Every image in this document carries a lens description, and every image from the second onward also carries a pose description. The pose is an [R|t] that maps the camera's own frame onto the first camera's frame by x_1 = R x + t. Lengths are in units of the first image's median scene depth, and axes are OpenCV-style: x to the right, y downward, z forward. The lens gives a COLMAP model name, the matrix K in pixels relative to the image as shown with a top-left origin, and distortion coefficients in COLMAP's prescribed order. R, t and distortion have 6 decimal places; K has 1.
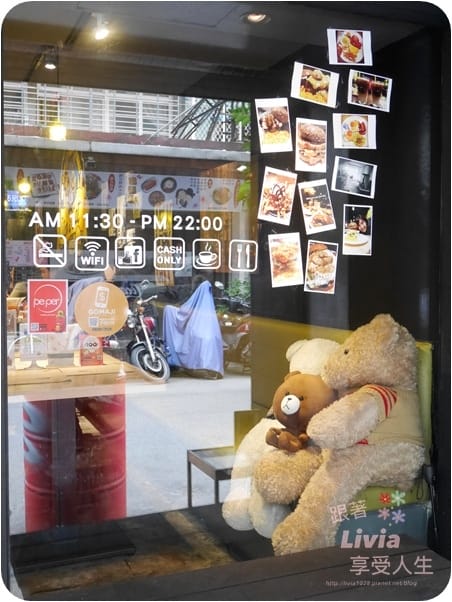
lens RADIAL K [[700.1, 0, 227.5], [0, 700.1, 299.6], [0, 0, 1]] dist [0.006148, 0.000000]
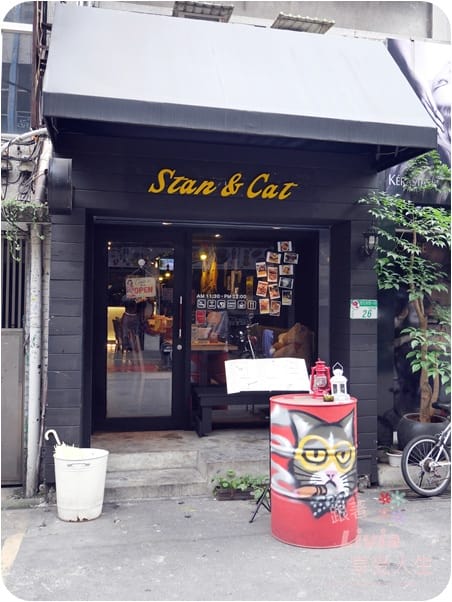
lens RADIAL K [[595.2, 0, 226.0], [0, 595.2, 301.1], [0, 0, 1]] dist [0.000853, 0.000000]
pose [[0.981674, 0.009153, -0.190348, 0.461343], [-0.018959, 0.998581, -0.049759, 0.071531], [0.189622, 0.052456, 0.980455, -2.002207]]
